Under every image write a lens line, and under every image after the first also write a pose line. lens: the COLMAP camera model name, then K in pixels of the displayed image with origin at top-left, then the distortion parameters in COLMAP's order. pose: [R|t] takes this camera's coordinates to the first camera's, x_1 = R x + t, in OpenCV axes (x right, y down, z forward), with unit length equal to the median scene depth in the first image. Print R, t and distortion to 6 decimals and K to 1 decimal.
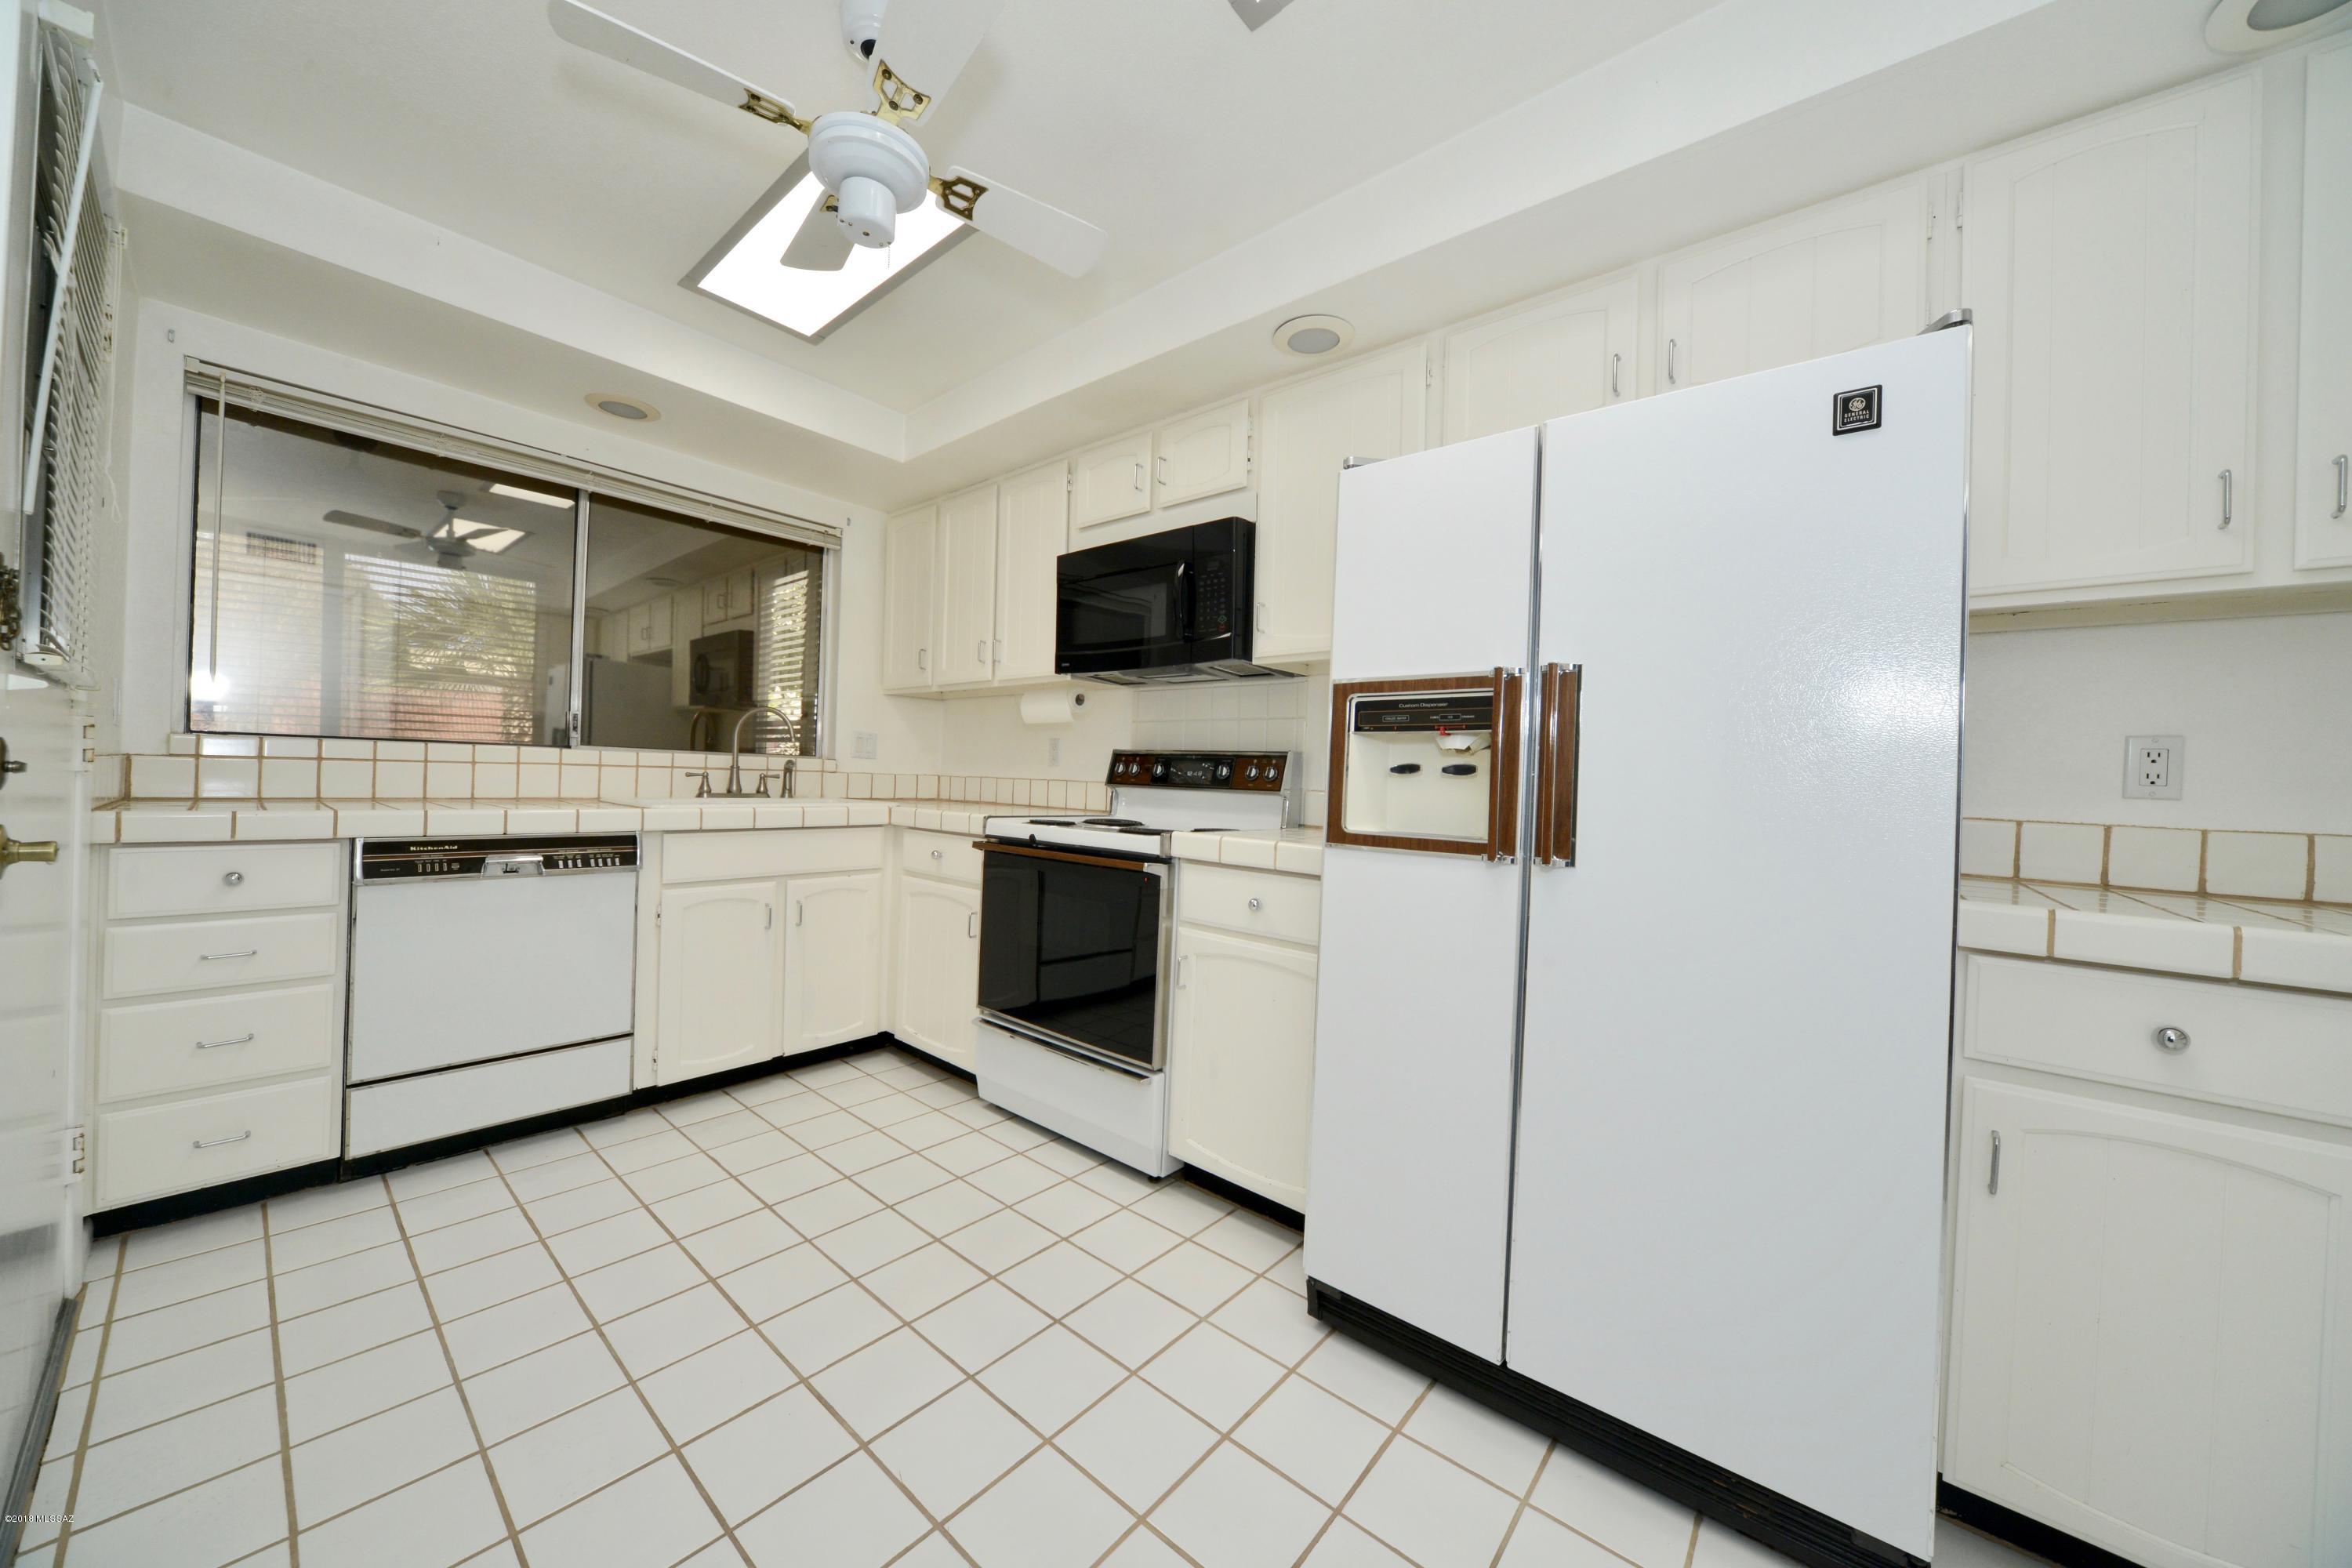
lens RADIAL K [[810.7, 0, 1166.5], [0, 810.7, 774.7], [0, 0, 1]] dist [-0.012304, 0.000385]
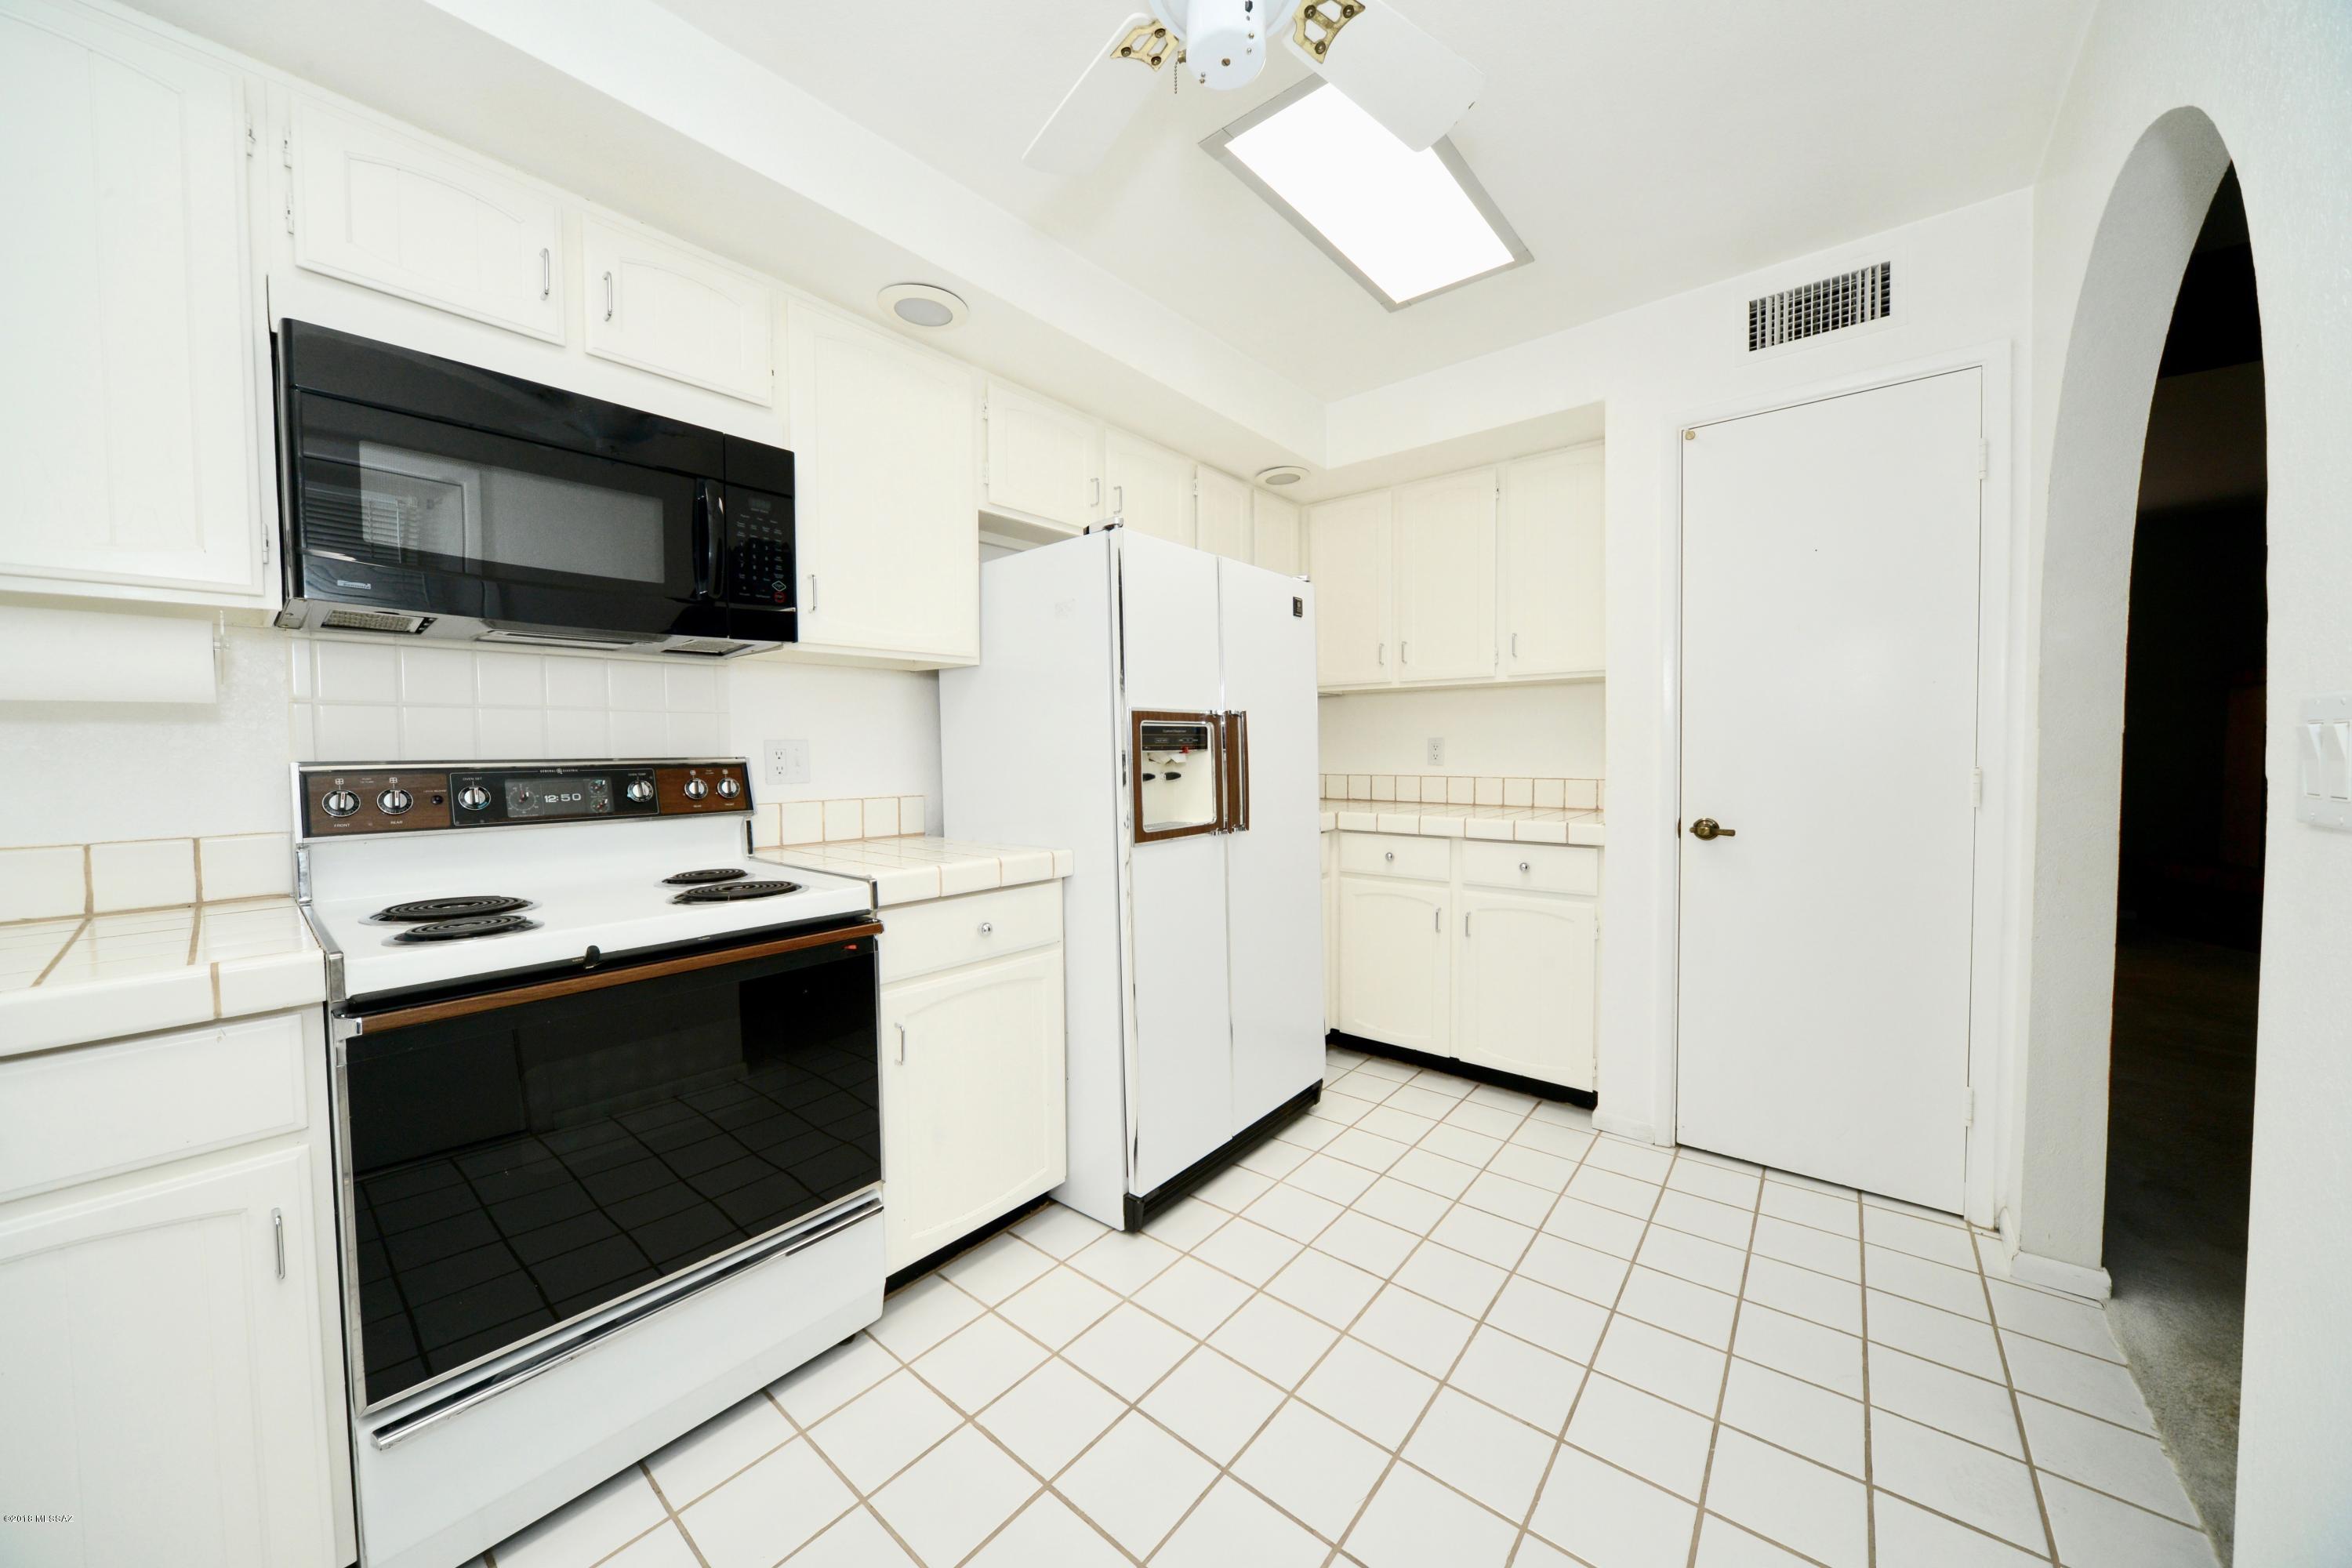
lens RADIAL K [[810.7, 0, 1166.5], [0, 810.7, 774.7], [0, 0, 1]] dist [-0.012304, 0.000385]
pose [[-0.001952, -0.066455, 0.997788, -0.776578], [0.008098, 0.997756, 0.066468, -0.075651], [-0.999965, 0.008210, -0.001410, 0.743902]]
